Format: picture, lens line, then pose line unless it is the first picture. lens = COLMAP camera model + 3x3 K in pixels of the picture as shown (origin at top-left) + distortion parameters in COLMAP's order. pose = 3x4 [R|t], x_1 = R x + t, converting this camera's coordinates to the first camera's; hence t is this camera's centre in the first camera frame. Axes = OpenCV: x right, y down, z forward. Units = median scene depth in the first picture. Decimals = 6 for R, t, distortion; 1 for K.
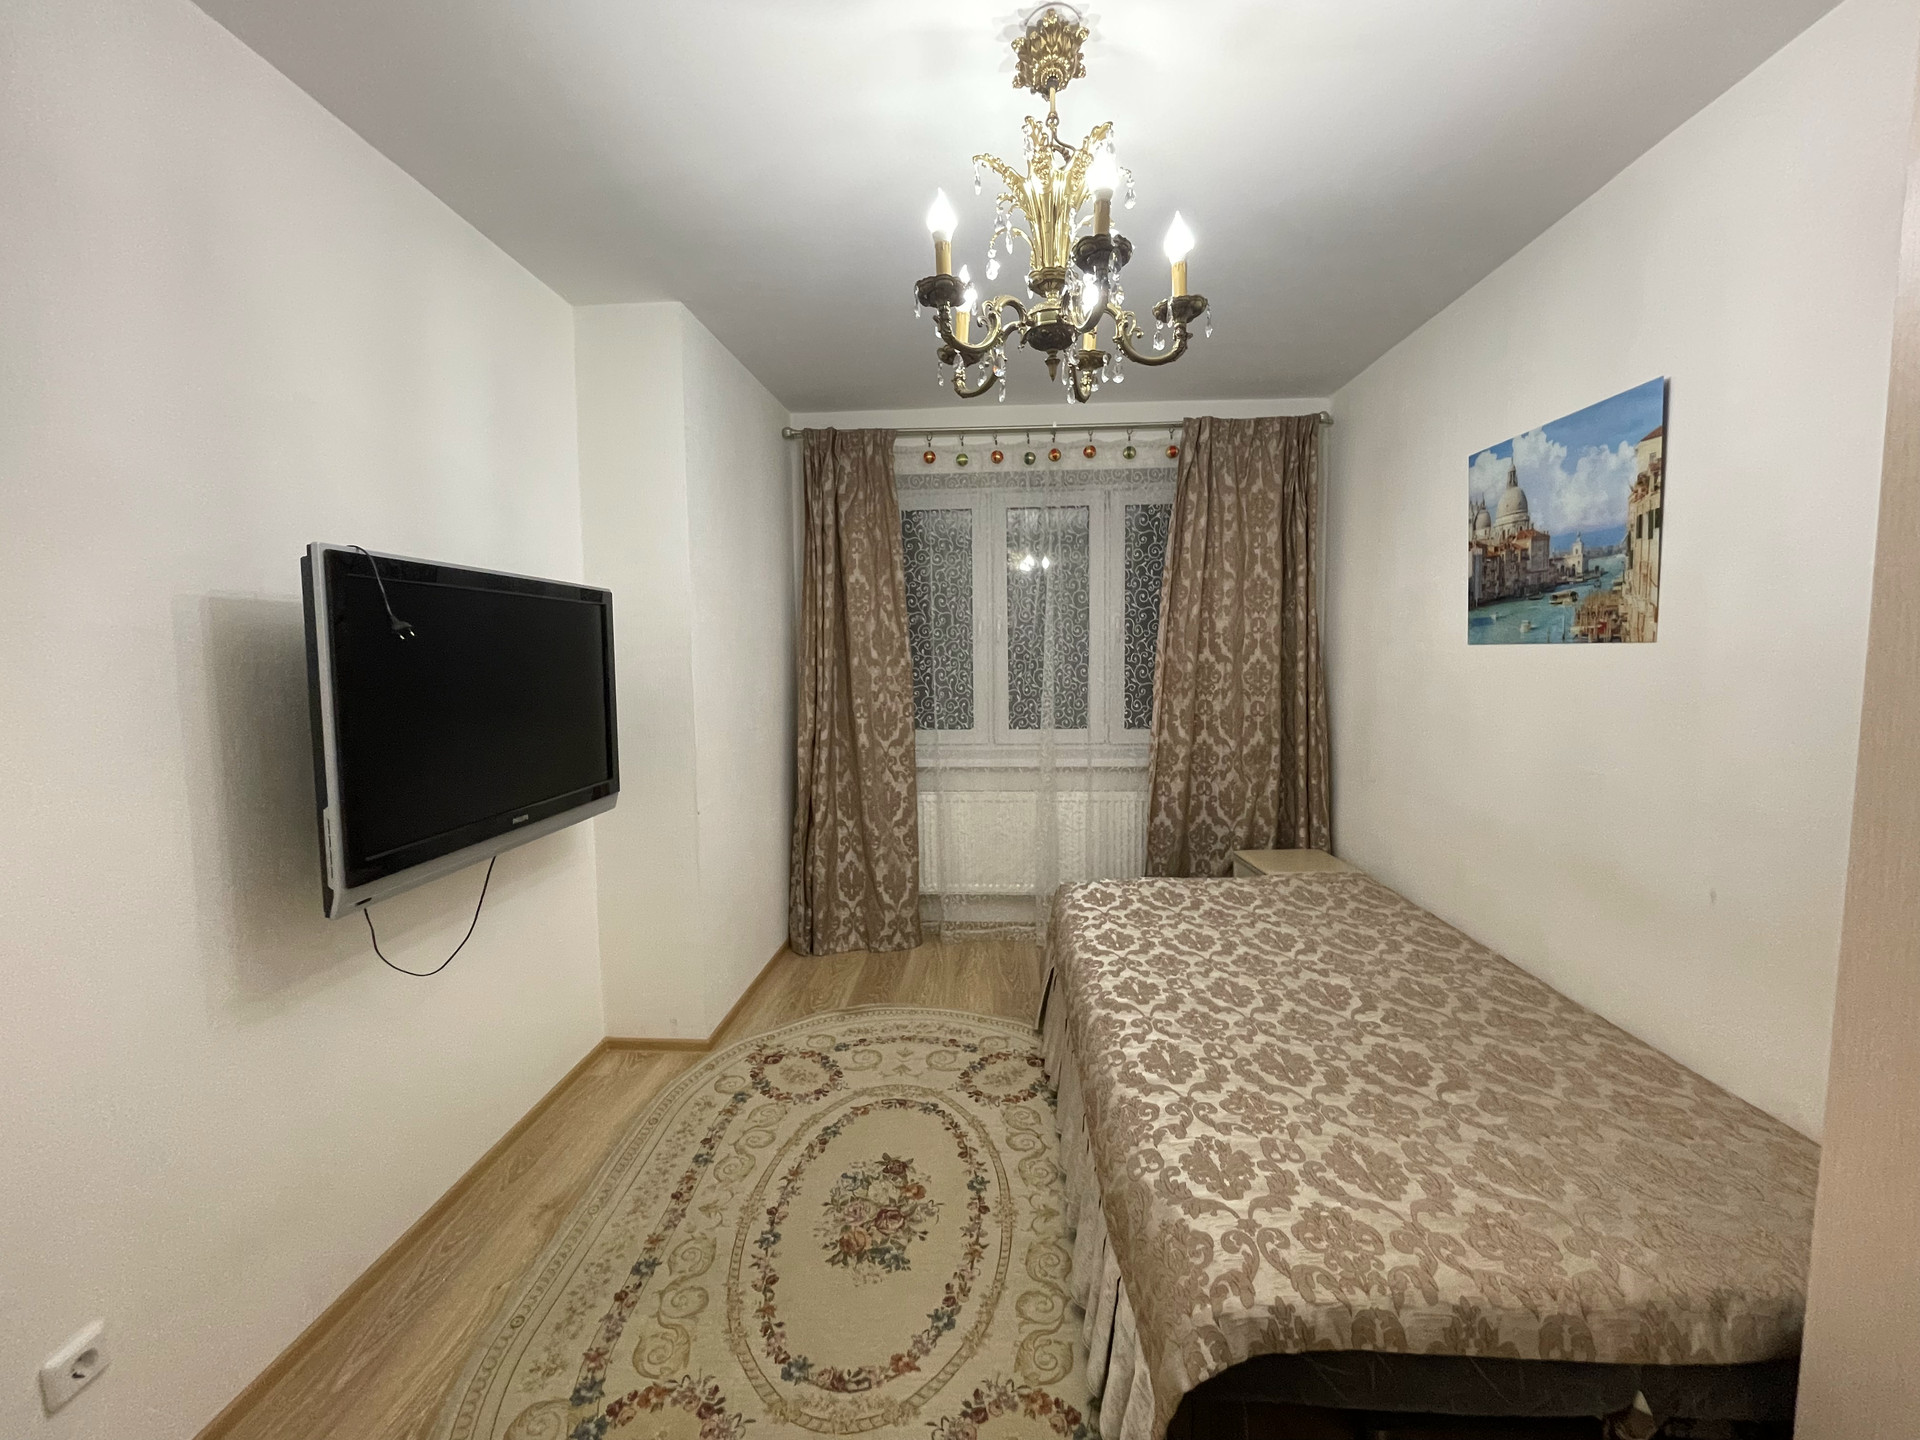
lens RADIAL K [[785.6, 0, 951.3], [0, 785.6, 715.9], [0, 0, 1]] dist [0.002751, -0.001337]
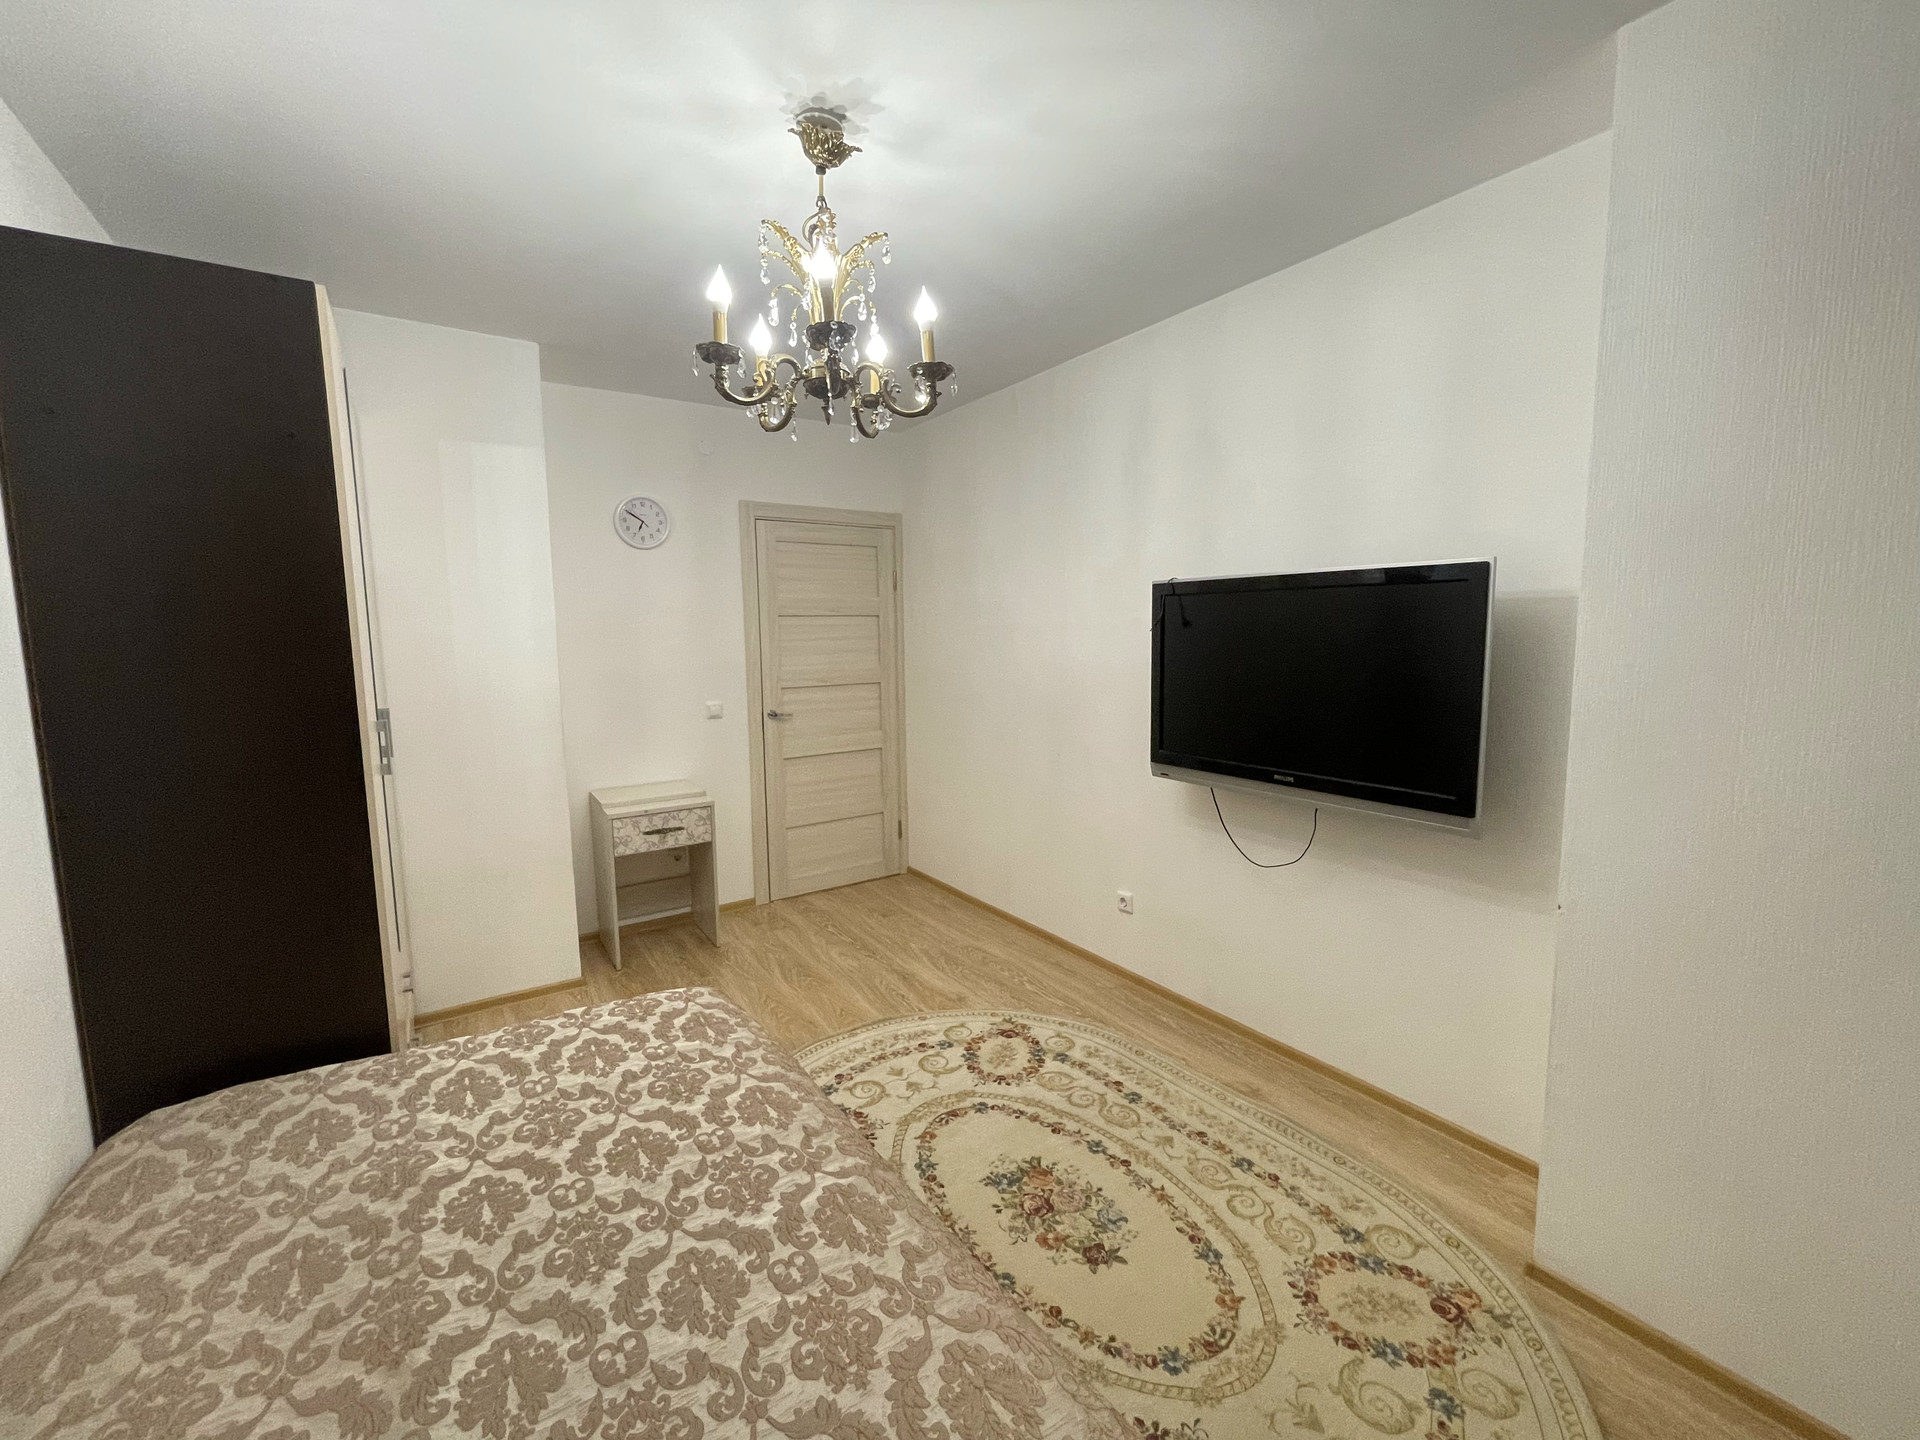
lens RADIAL K [[785.6, 0, 953.4], [0, 785.6, 718.4], [0, 0, 1]] dist [0.002751, -0.001337]
pose [[-0.792723, 0.089695, -0.602947, 0.456654], [-0.026300, 0.983162, 0.180833, -0.130567], [0.609015, 0.159208, -0.777016, 1.311917]]
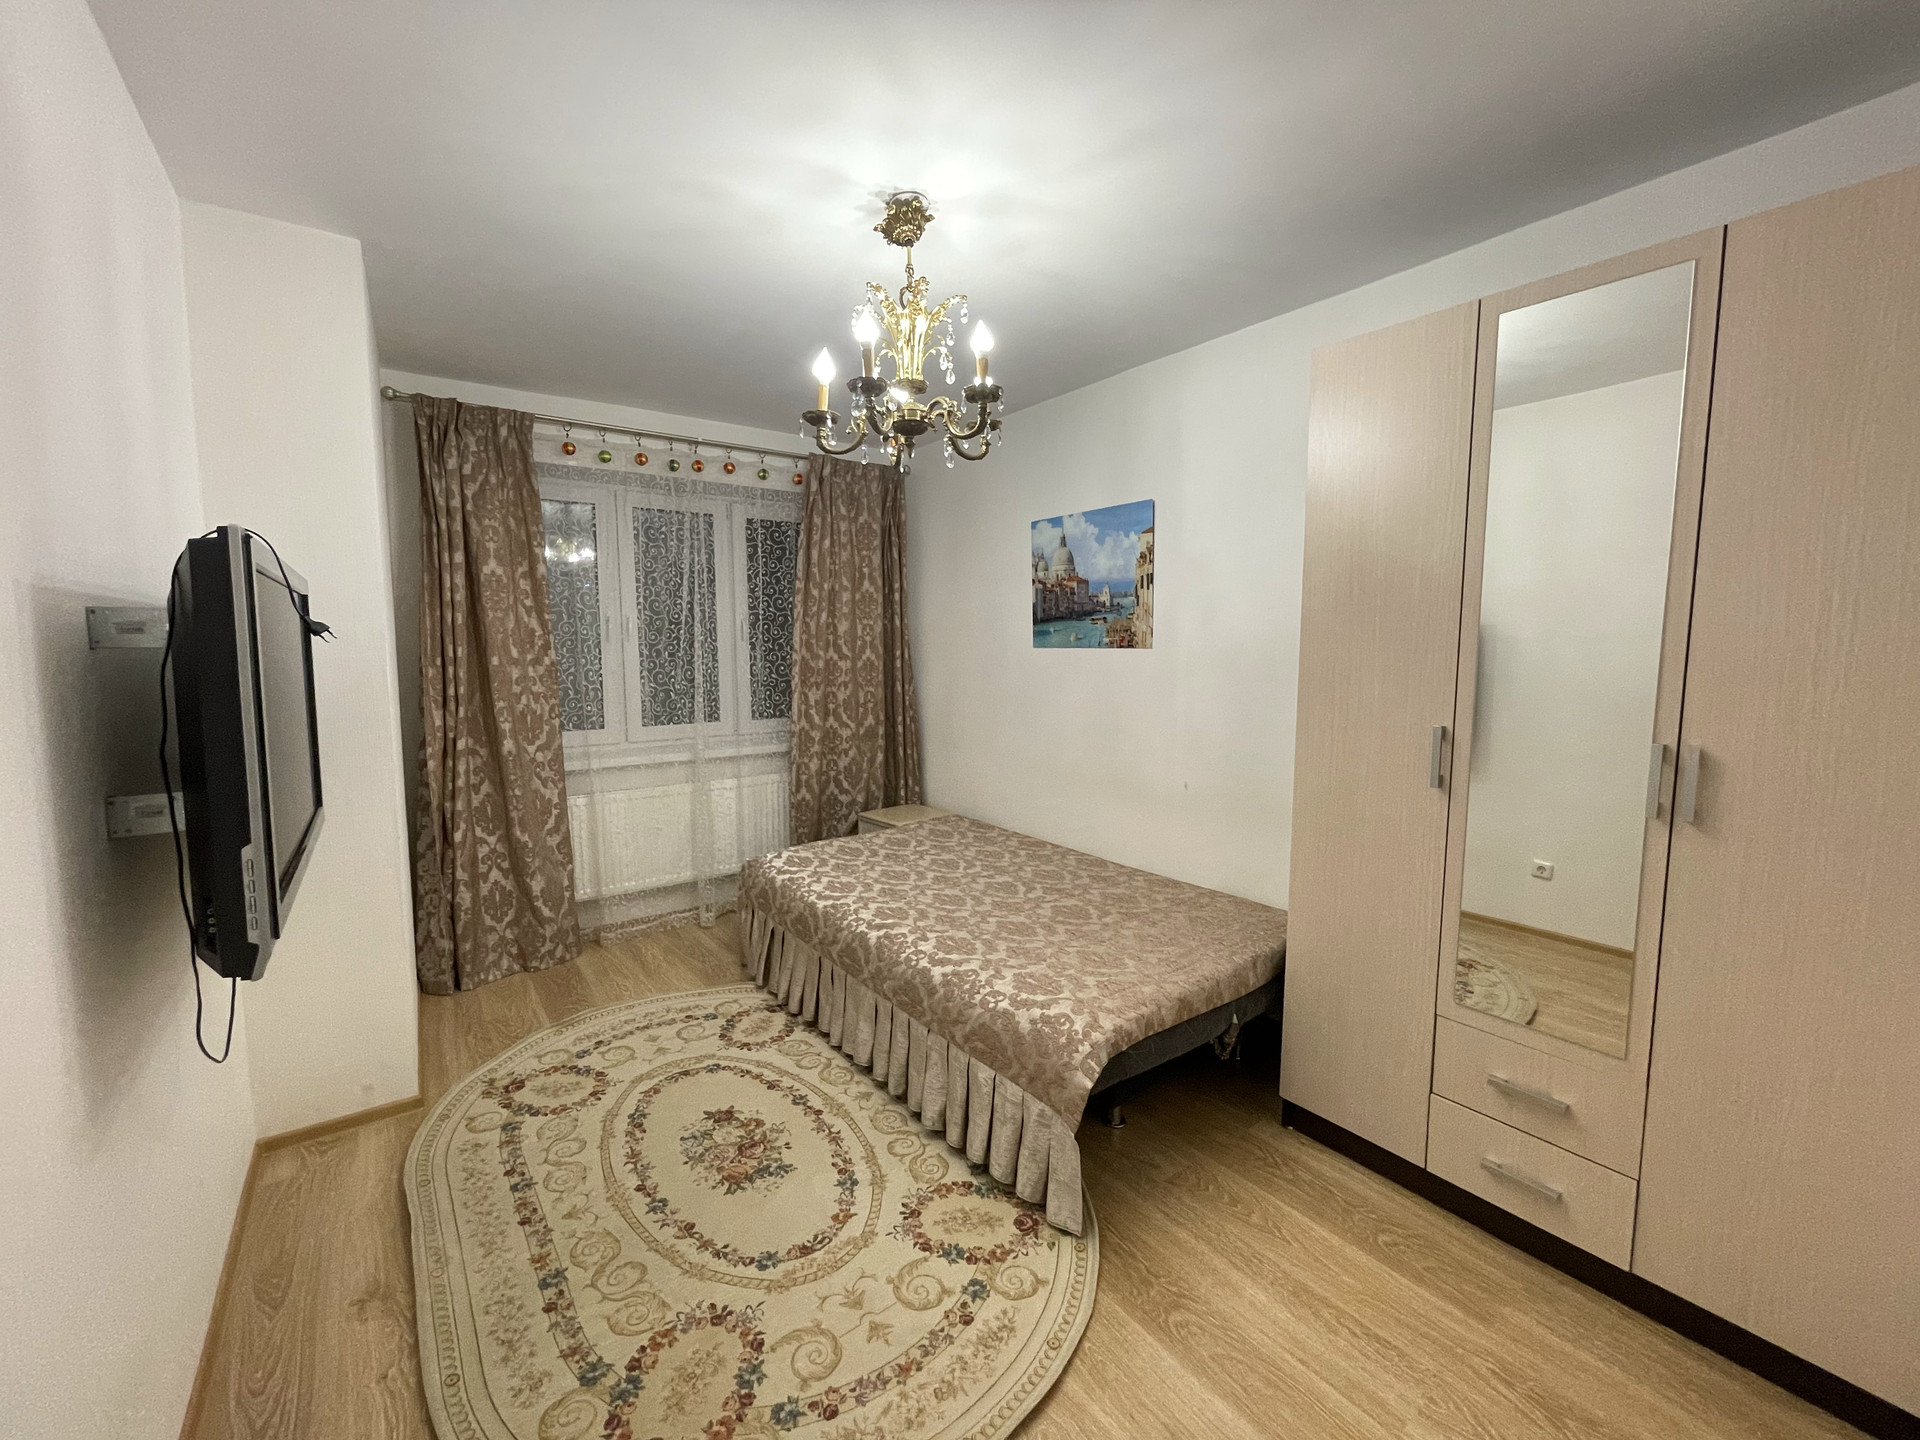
lens RADIAL K [[785.6, 0, 950.9], [0, 785.6, 716.4], [0, 0, 1]] dist [0.002751, -0.001337]
pose [[0.775803, -0.050580, 0.628945, -0.438015], [0.046294, 0.998658, 0.023209, -0.001834], [-0.629275, 0.011111, 0.777103, -0.066385]]
